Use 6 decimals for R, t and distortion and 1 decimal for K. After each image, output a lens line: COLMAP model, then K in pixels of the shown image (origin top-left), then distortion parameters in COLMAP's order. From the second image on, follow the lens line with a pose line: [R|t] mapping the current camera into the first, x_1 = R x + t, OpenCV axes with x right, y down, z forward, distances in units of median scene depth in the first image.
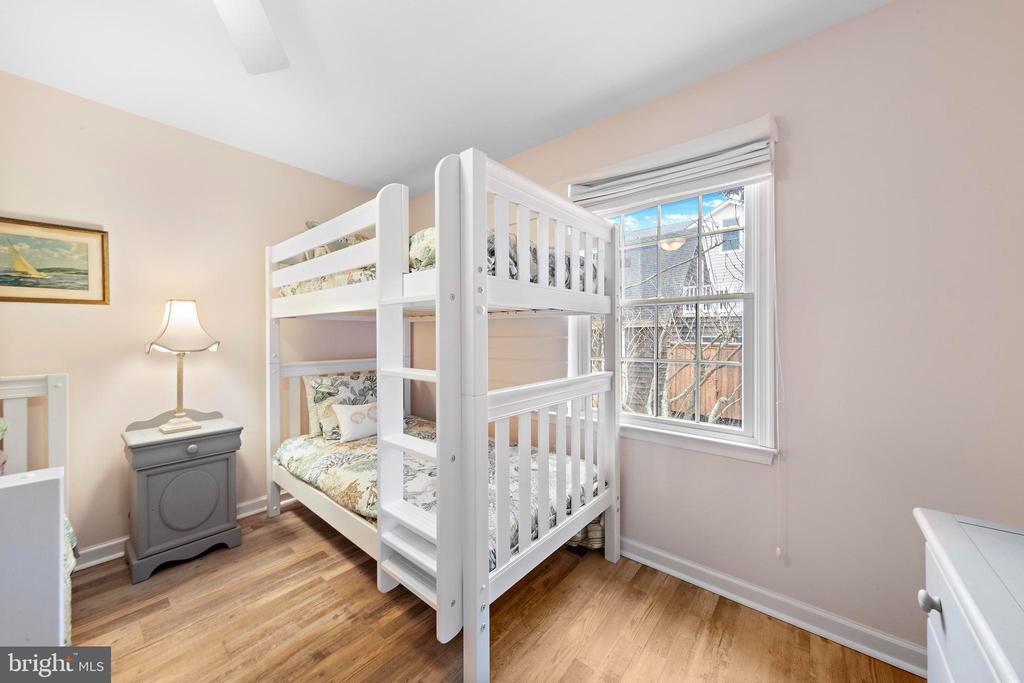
lens RADIAL K [[367.9, 0, 513.9], [0, 367.9, 332.9], [0, 0, 1]] dist [-0.000268, -0.000033]
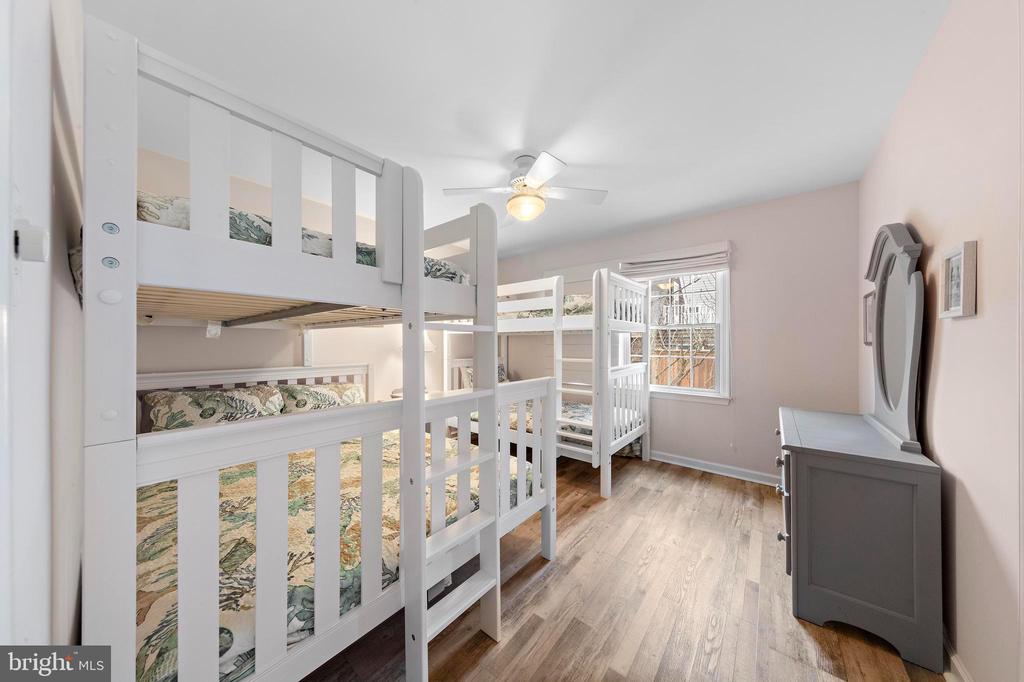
lens RADIAL K [[321.4, 0, 511.9], [0, 321.4, 341.6], [0, 0, 1]] dist [0.003148, 0.000105]
pose [[0.999939, 0.001452, 0.010955, -0.529770], [-0.001451, 0.999999, -0.000116, -0.003629], [-0.010955, 0.000100, 0.999940, -0.787658]]
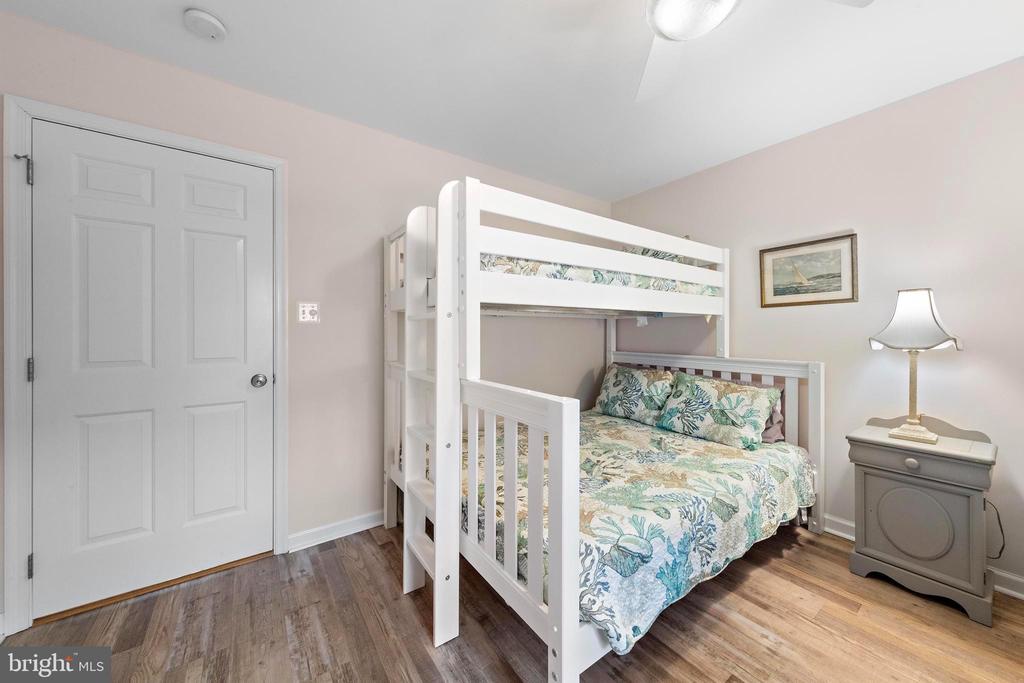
lens RADIAL K [[358.5, 0, 515.7], [0, 358.5, 332.5], [0, 0, 1]] dist [0.000156, 0.000040]
pose [[-0.241799, -0.001137, -0.970326, 0.151659], [-0.000450, 0.999999, -0.001059, 0.014493], [0.970326, 0.000181, -0.241800, 0.304188]]
